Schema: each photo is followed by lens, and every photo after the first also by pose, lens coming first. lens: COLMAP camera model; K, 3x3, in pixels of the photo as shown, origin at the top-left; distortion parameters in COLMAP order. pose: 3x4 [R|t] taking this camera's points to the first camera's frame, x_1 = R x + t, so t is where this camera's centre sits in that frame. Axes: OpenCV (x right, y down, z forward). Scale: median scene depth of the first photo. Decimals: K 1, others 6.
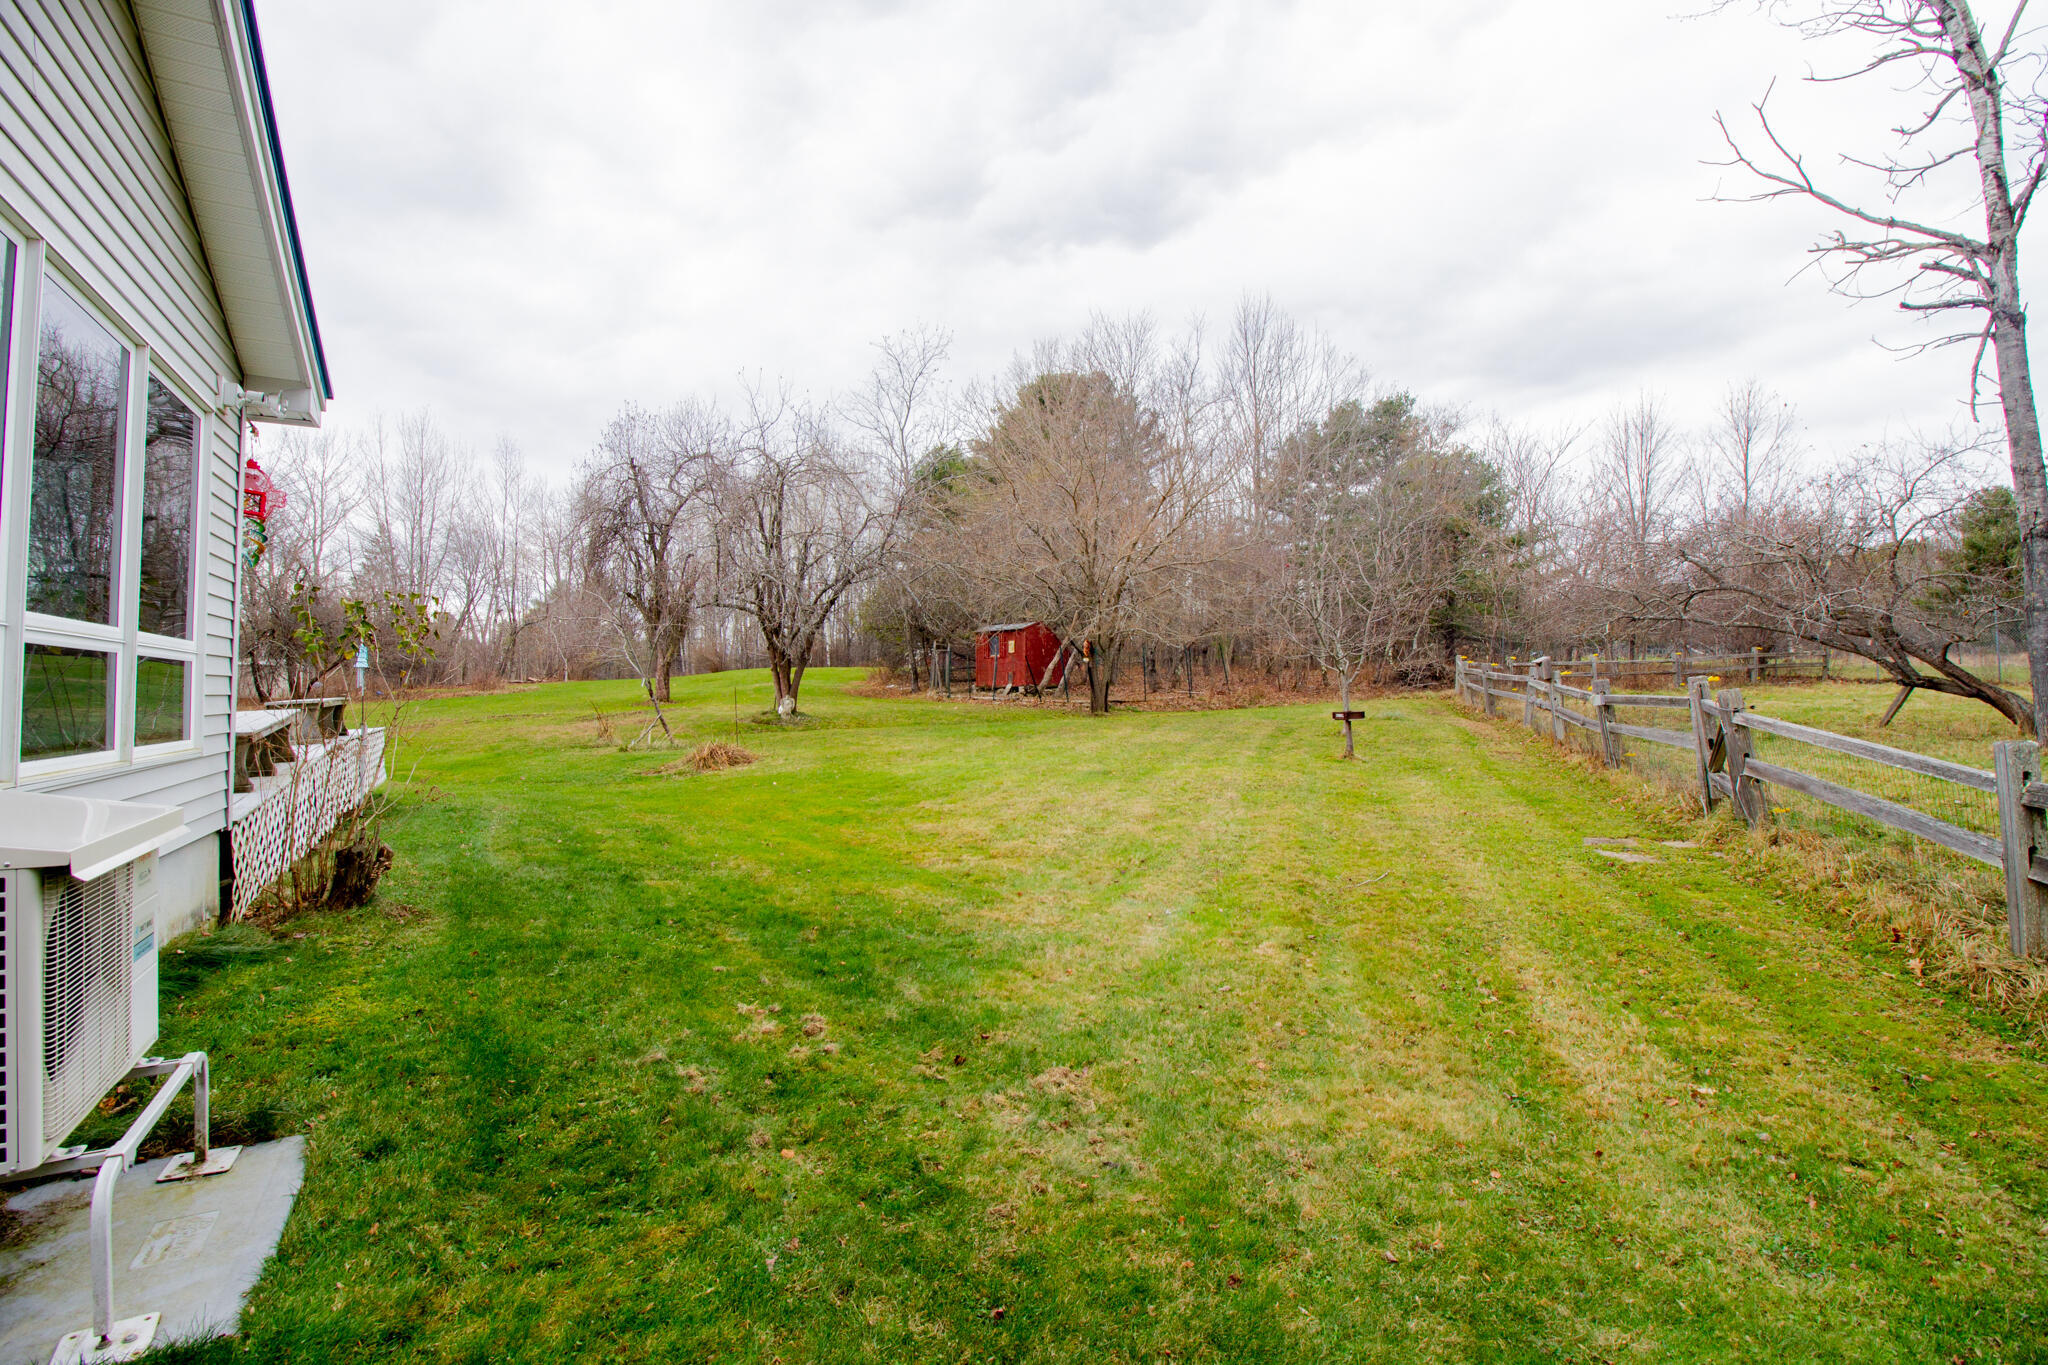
lens RADIAL K [[959.2, 0, 1028.7], [0, 959.2, 684.8], [0, 0, 1]] dist [-0.001217, -0.000446]
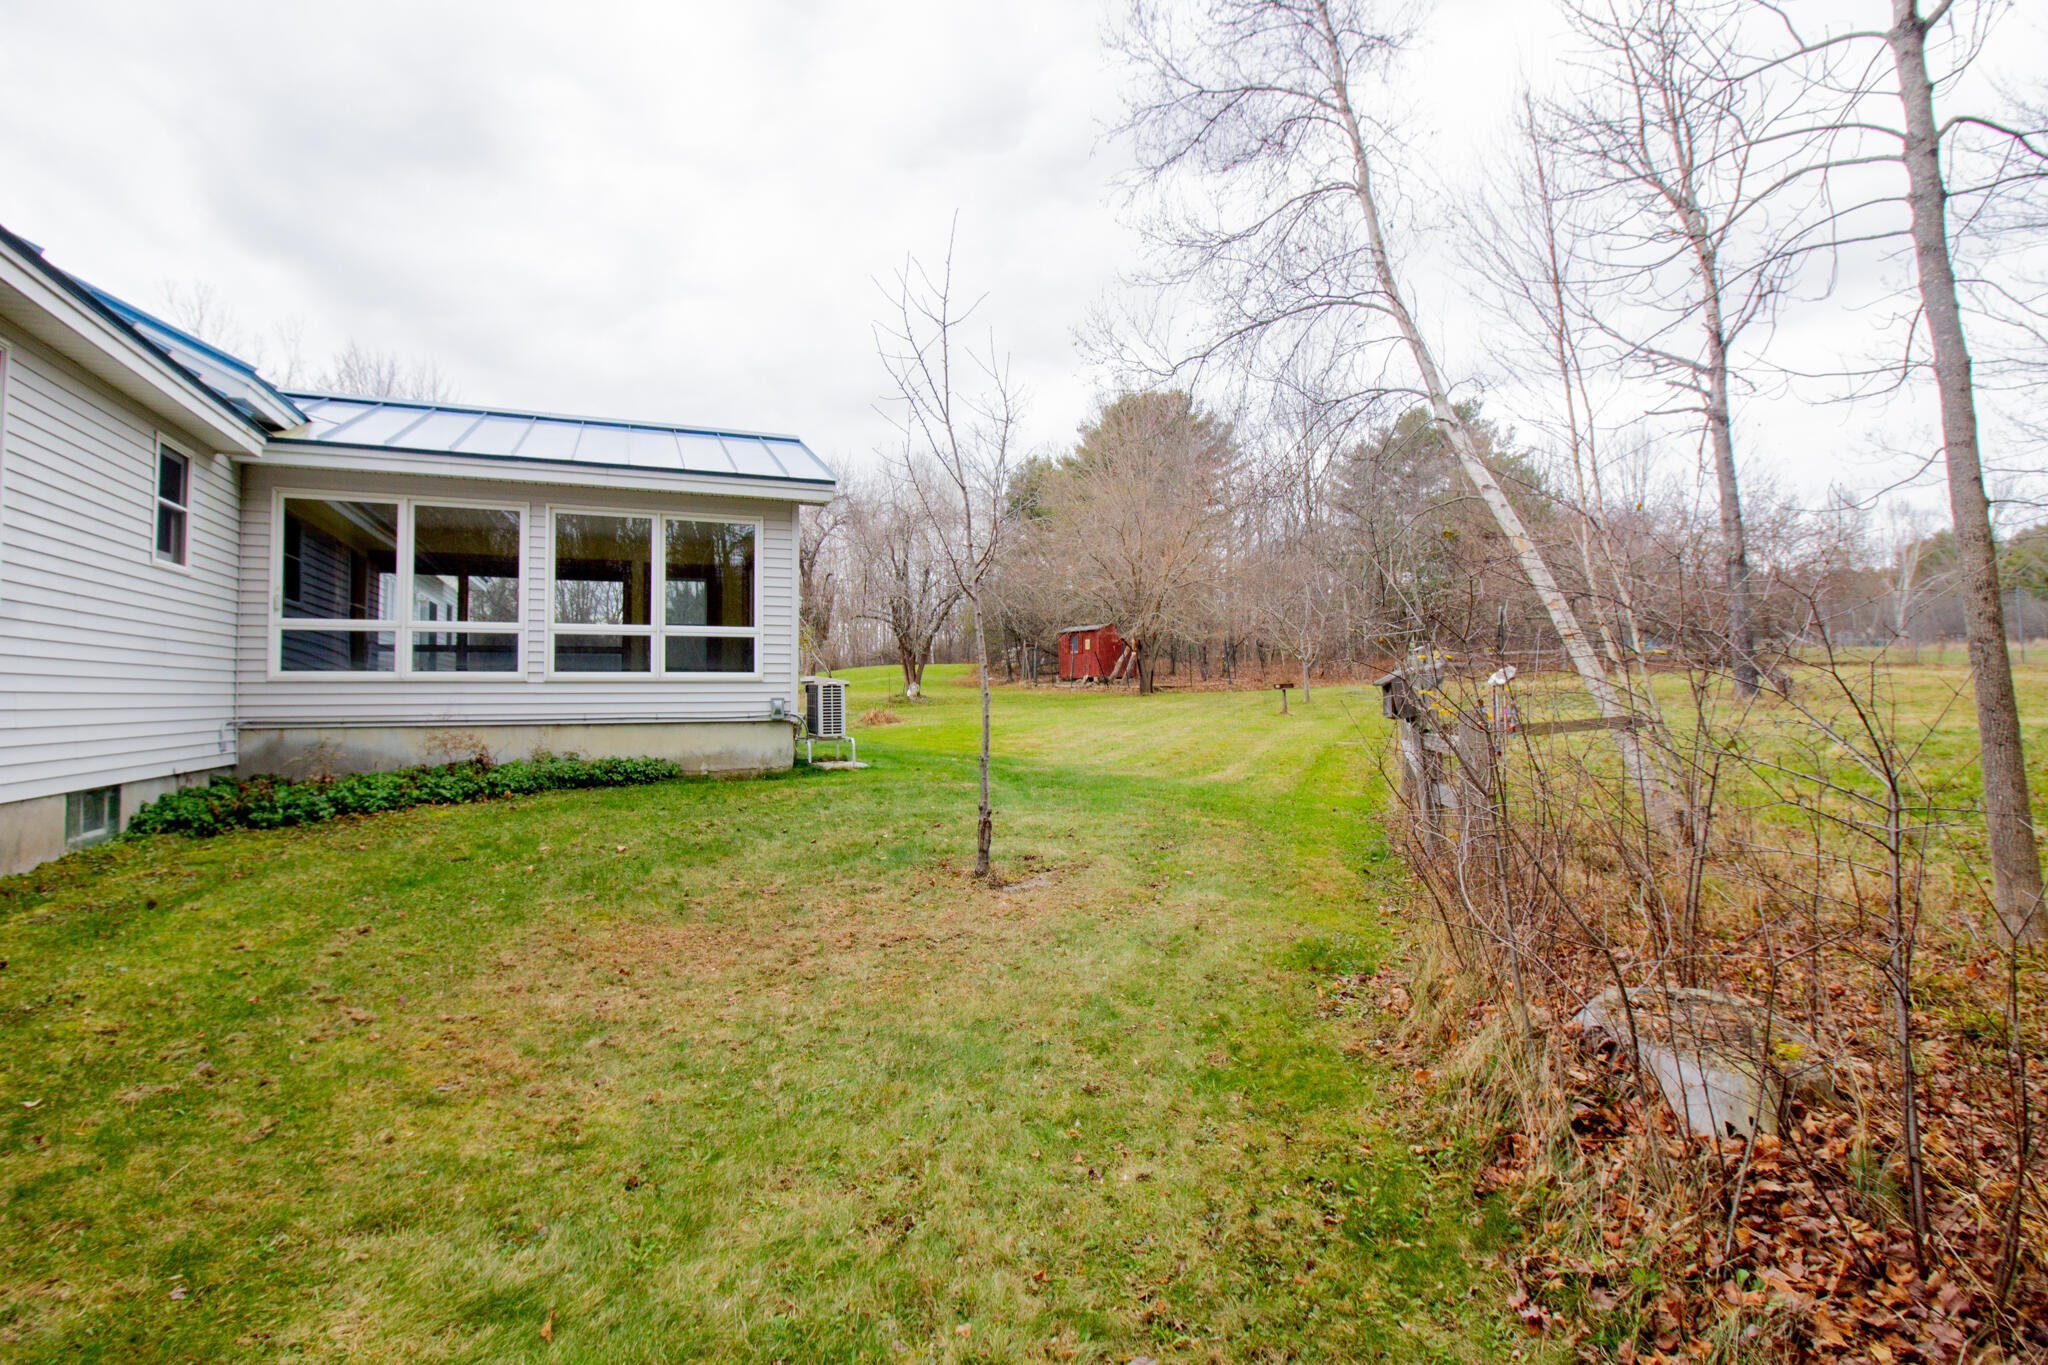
lens RADIAL K [[959.2, 0, 1028.7], [0, 959.2, 684.8], [0, 0, 1]] dist [-0.001217, -0.000446]
pose [[0.994854, -0.009333, -0.100892, 0.030947], [0.009483, 0.999955, 0.001008, 0.009746], [0.100878, -0.001960, 0.994897, -0.220348]]
